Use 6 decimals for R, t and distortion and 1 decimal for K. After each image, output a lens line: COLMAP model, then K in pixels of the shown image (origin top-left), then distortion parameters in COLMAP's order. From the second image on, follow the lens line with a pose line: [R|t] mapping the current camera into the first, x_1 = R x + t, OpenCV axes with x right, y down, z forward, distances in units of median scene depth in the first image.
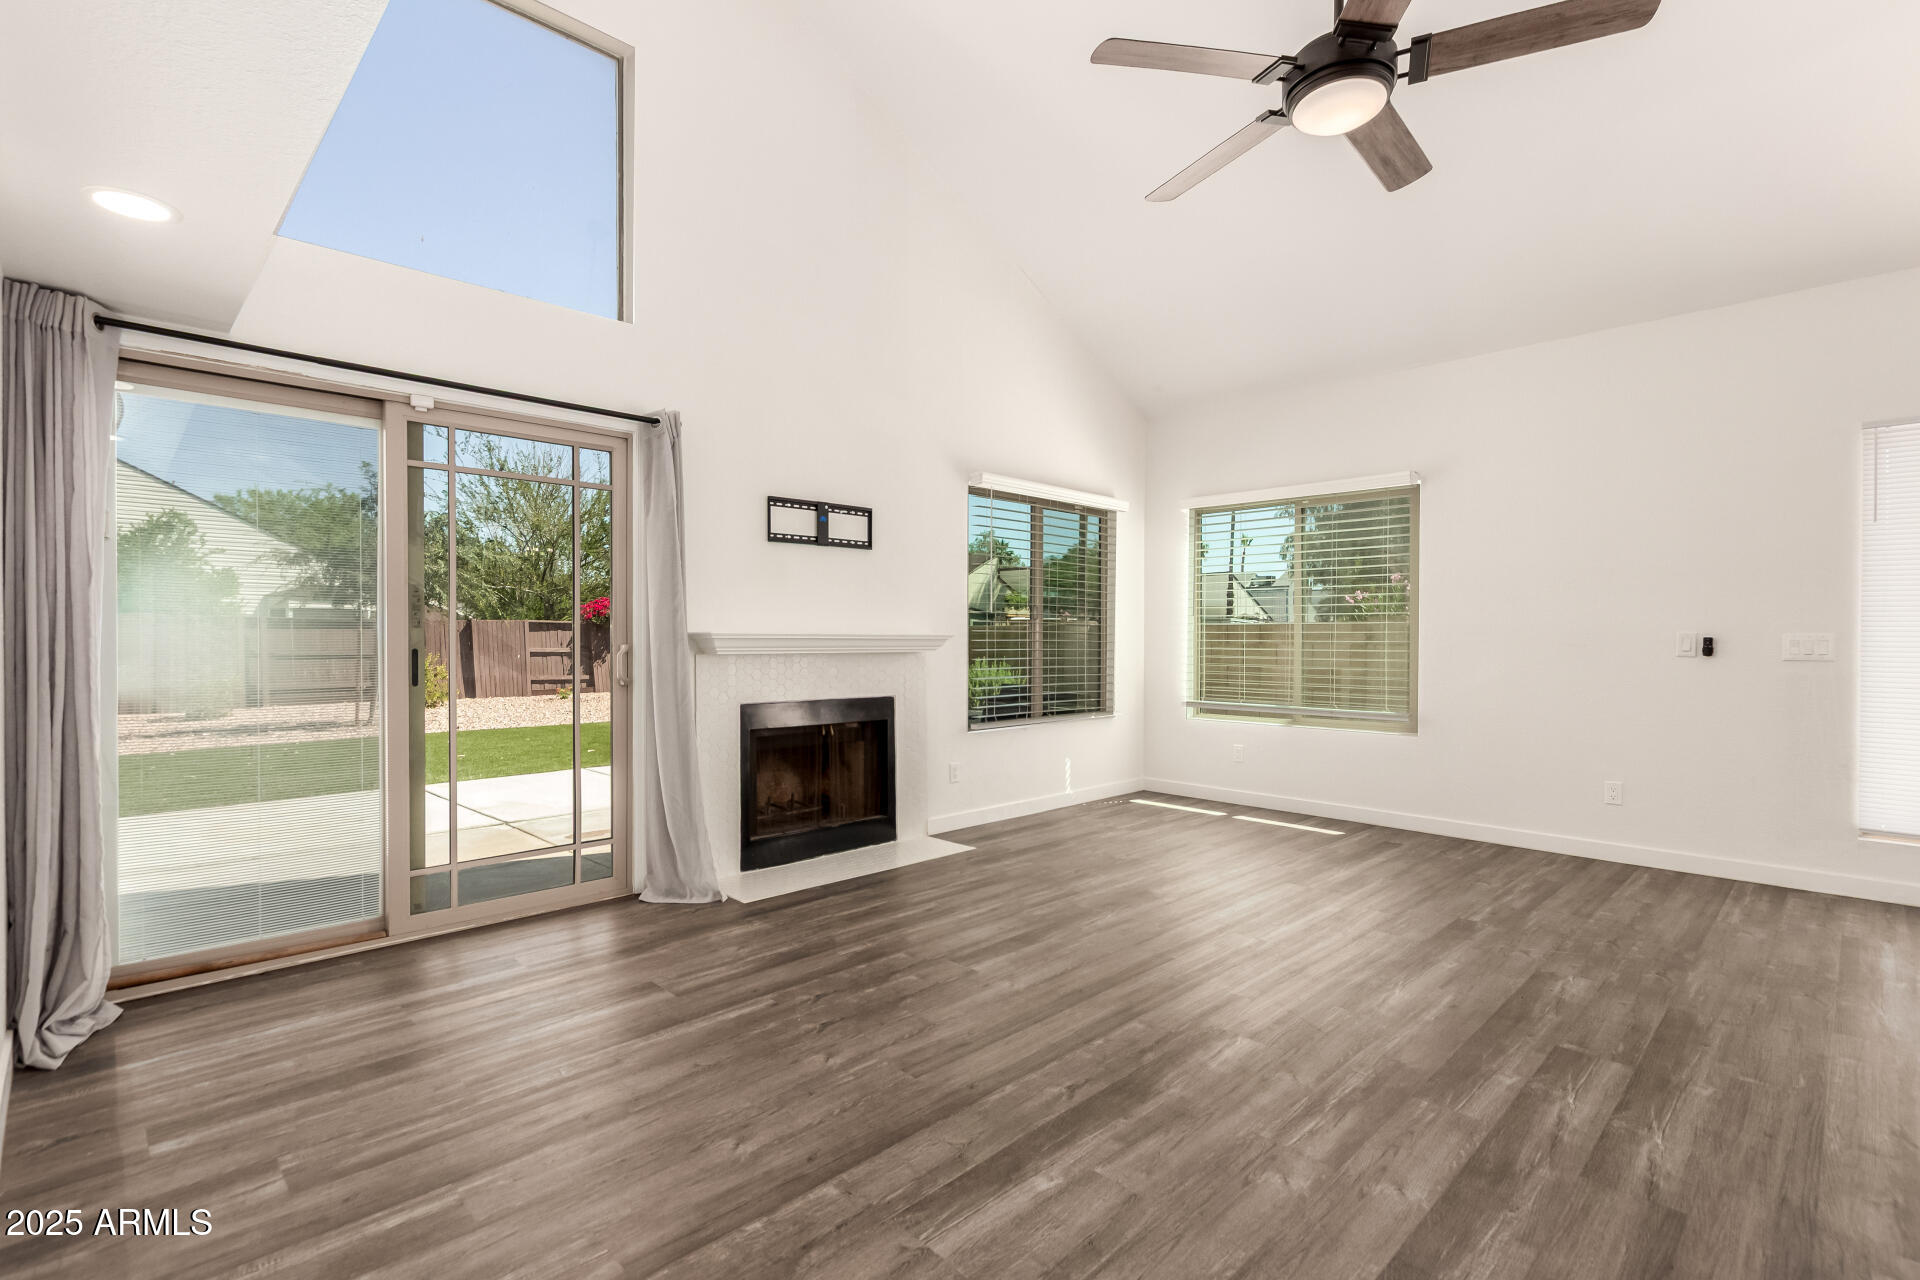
lens RADIAL K [[877.3, 0, 943.3], [0, 877.3, 644.5], [0, 0, 1]] dist [0.006598, -0.002269]
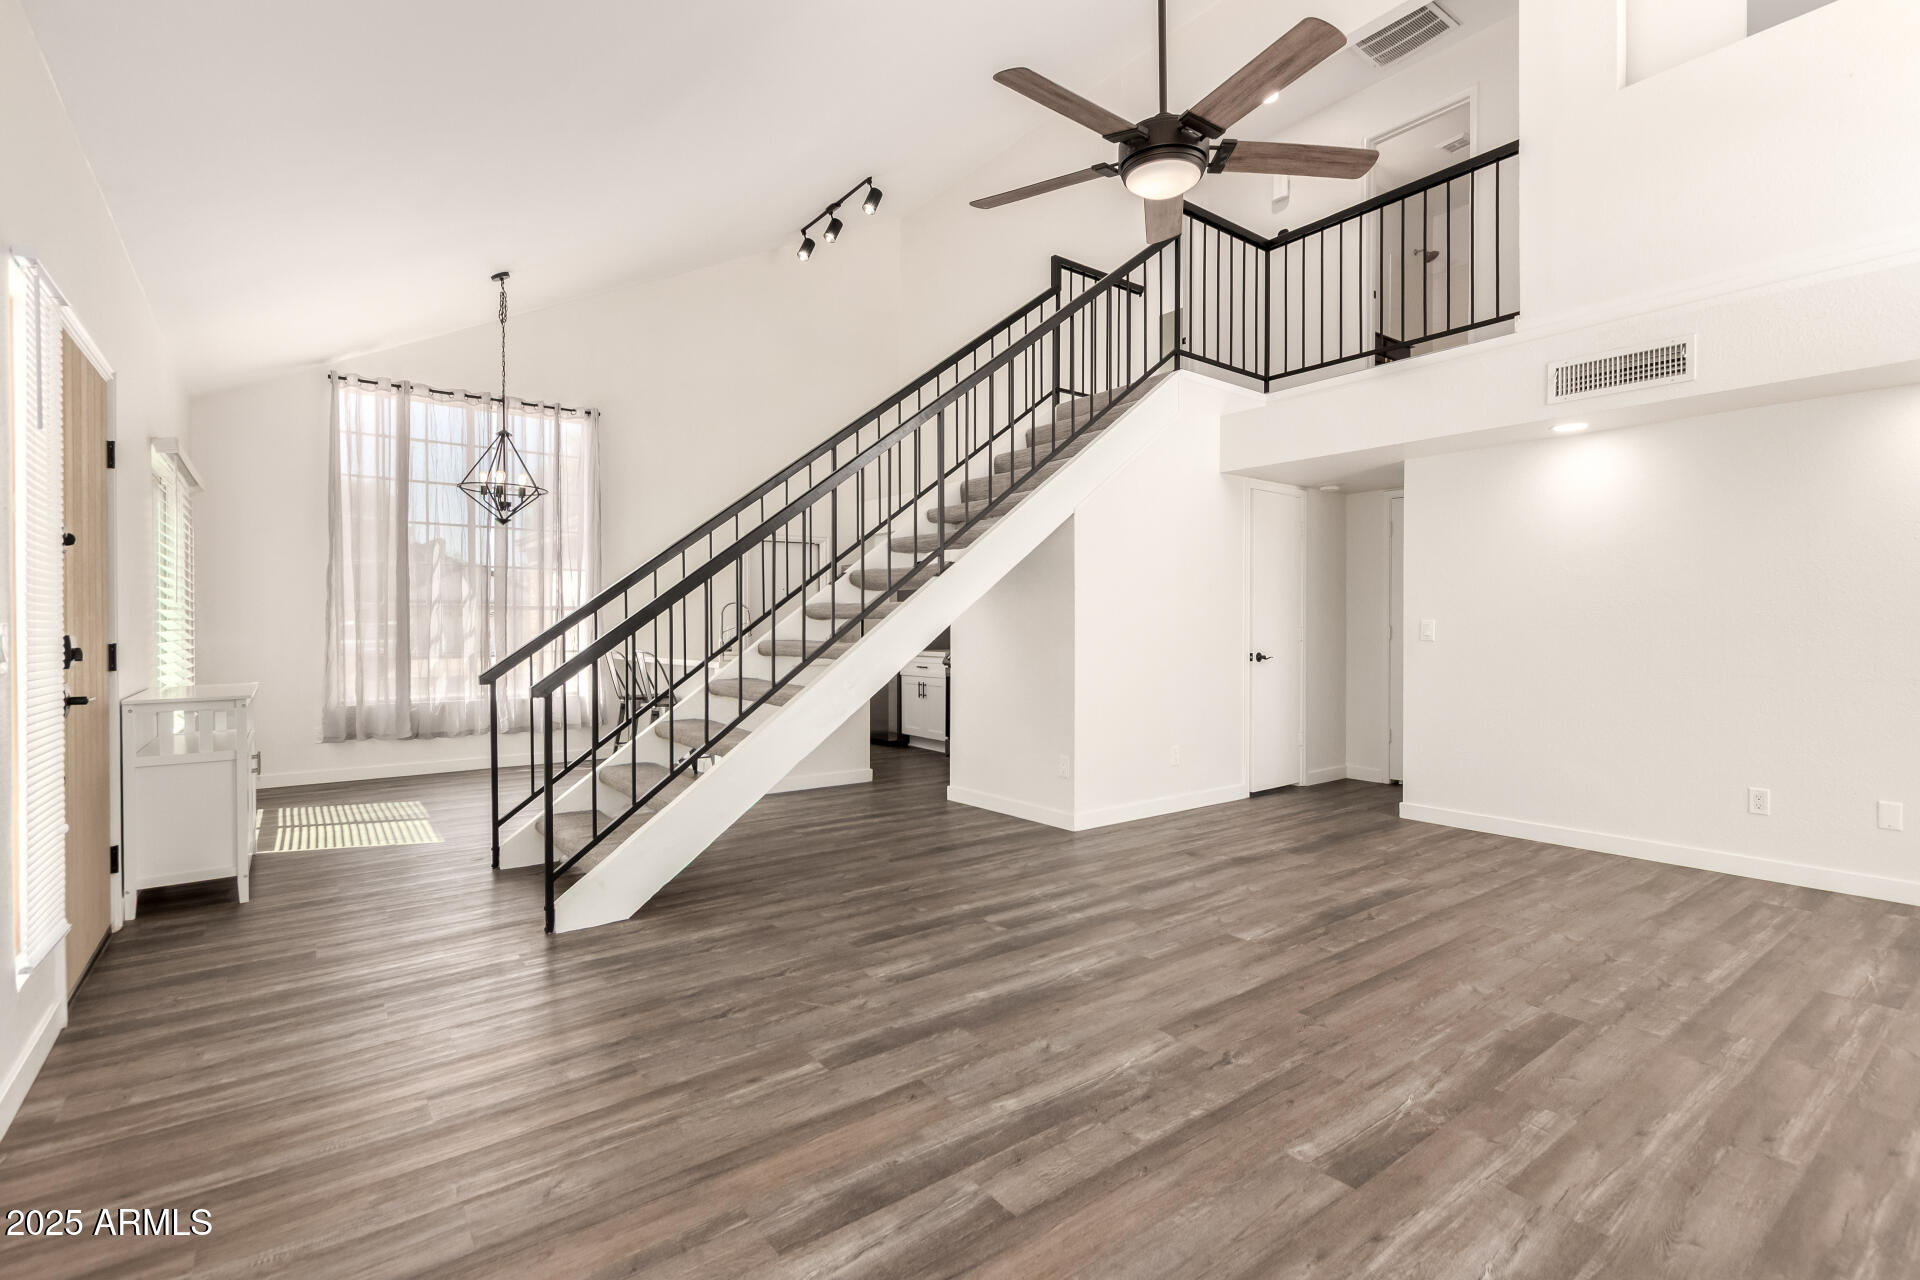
lens RADIAL K [[877.3, 0, 948.9], [0, 877.3, 630.5], [0, 0, 1]] dist [0.006598, -0.002269]
pose [[-0.990538, -0.002395, 0.137217, 0.348456], [-0.000245, 0.999877, 0.015680, -0.016121], [-0.137238, 0.015498, -0.990417, 1.360750]]
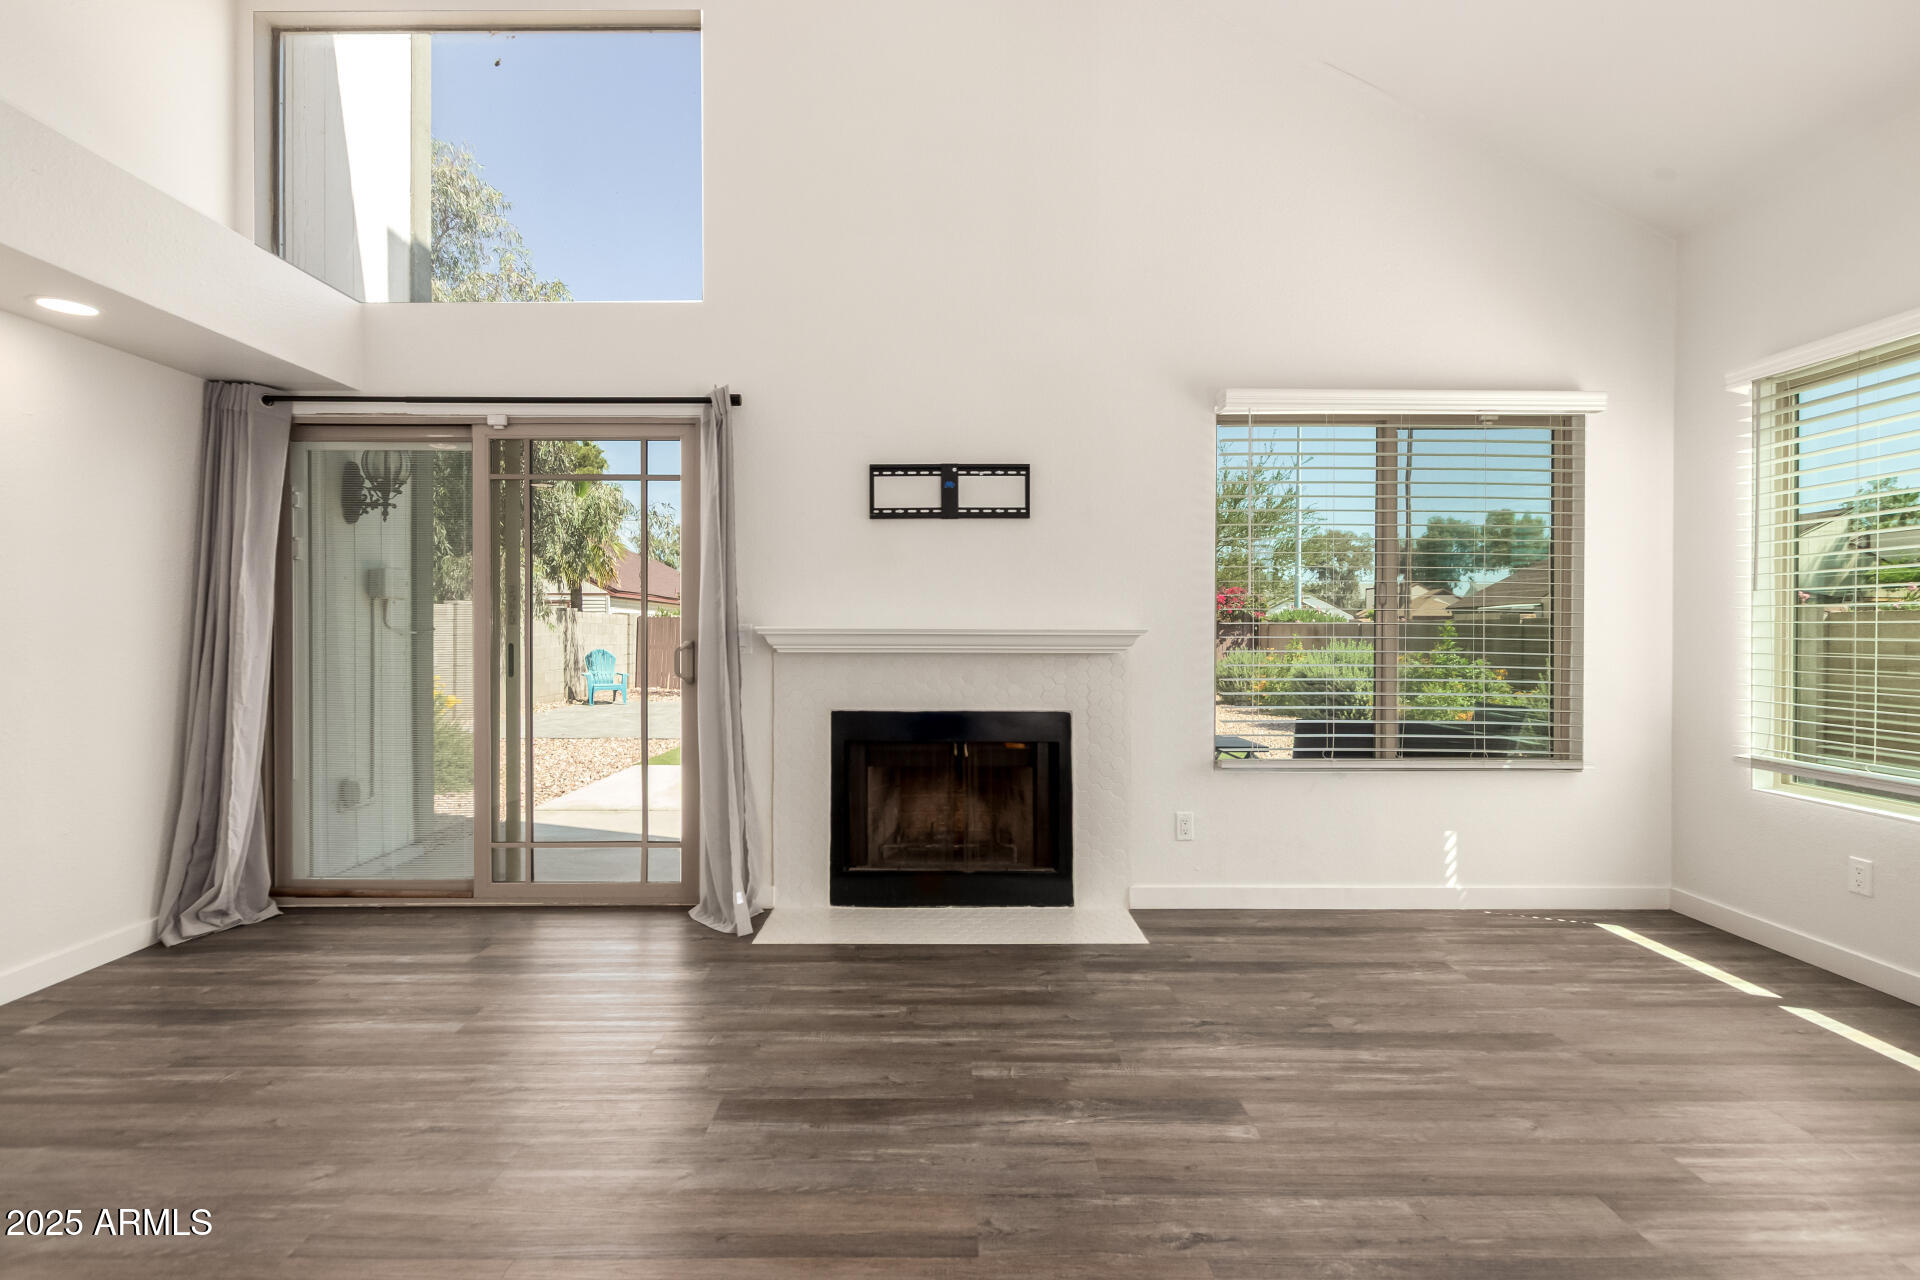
lens RADIAL K [[877.3, 0, 960.5], [0, 877.3, 637.6], [0, 0, 1]] dist [0.006598, -0.002269]
pose [[0.725043, 0.002297, -0.688699, 0.441769], [-0.005334, 0.999983, -0.002280, -0.002225], [0.688683, 0.005326, 0.725043, 0.448711]]
